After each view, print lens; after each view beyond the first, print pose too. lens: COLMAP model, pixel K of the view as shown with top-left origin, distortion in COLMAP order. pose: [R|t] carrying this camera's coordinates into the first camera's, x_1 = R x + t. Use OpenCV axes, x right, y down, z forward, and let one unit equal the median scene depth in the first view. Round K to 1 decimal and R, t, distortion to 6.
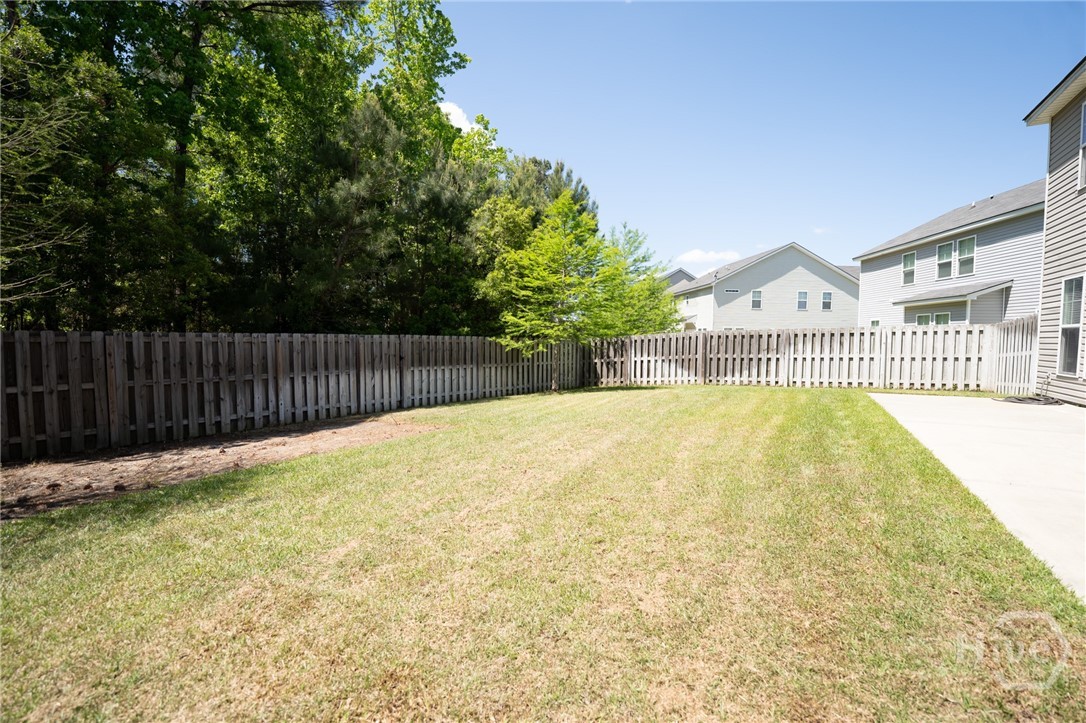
lens RADIAL K [[444.4, 0, 541.2], [0, 444.4, 361.1], [0, 0, 1]] dist [-0.033046, 0.006219]
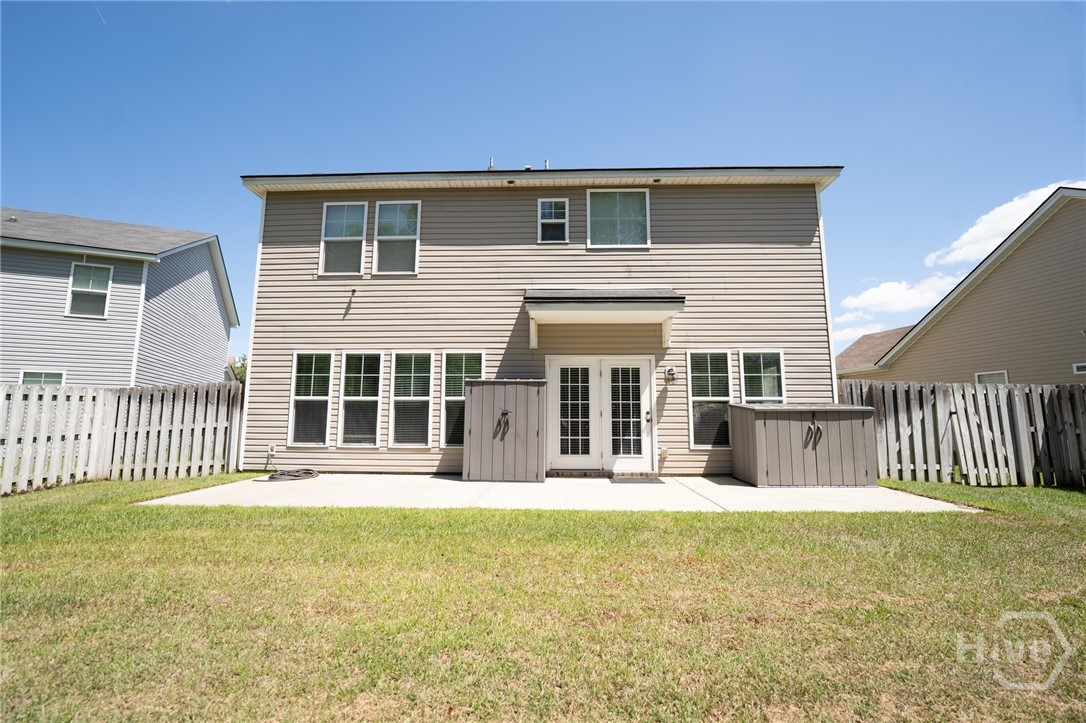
lens RADIAL K [[444.4, 0, 541.2], [0, 444.4, 361.1], [0, 0, 1]] dist [-0.033046, 0.006219]
pose [[-0.527186, 0.105427, 0.843184, 0.008772], [0.036189, 0.994159, -0.101678, -0.027269], [-0.848979, -0.023089, -0.527922, 0.728253]]
